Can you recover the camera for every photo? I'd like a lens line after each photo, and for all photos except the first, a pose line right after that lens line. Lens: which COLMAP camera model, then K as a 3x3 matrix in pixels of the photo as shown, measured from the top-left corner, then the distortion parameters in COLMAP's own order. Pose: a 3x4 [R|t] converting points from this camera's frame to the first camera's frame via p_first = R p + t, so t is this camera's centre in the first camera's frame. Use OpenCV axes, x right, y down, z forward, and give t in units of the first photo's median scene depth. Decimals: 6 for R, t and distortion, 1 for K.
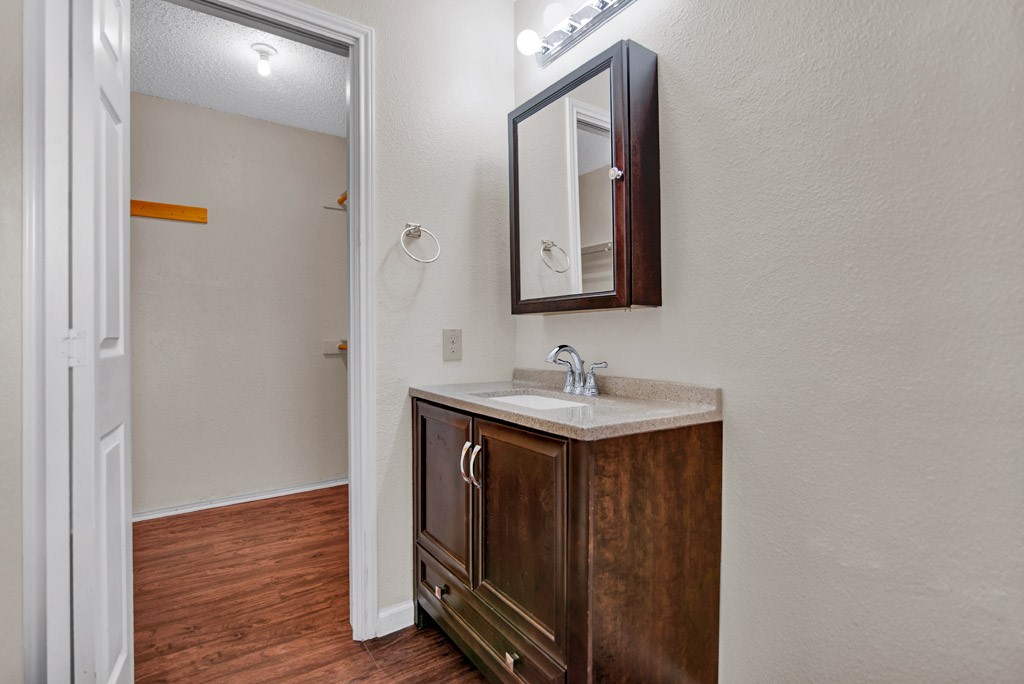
lens RADIAL K [[491.2, 0, 513.3], [0, 491.2, 334.6], [0, 0, 1]] dist [-0.004766, 0.000442]
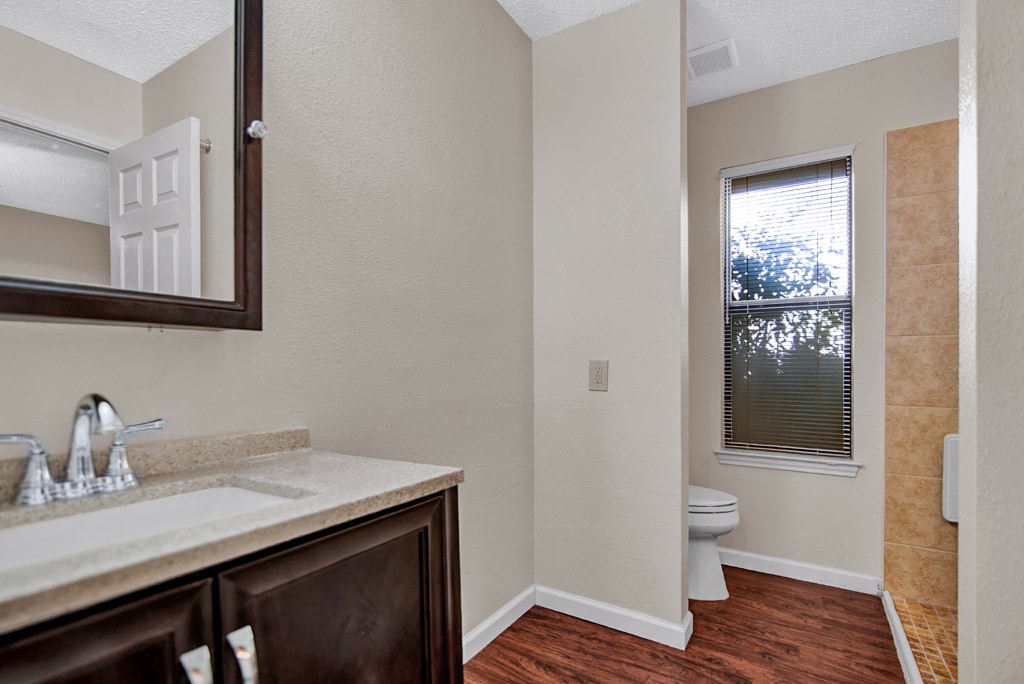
lens RADIAL K [[491.2, 0, 524.9], [0, 491.2, 371.7], [0, 0, 1]] dist [-0.004766, 0.000442]
pose [[-0.413360, -0.003929, 0.910559, -0.626254], [0.008345, 0.999932, 0.008103, -0.000770], [-0.910529, 0.010948, -0.413300, 1.061418]]
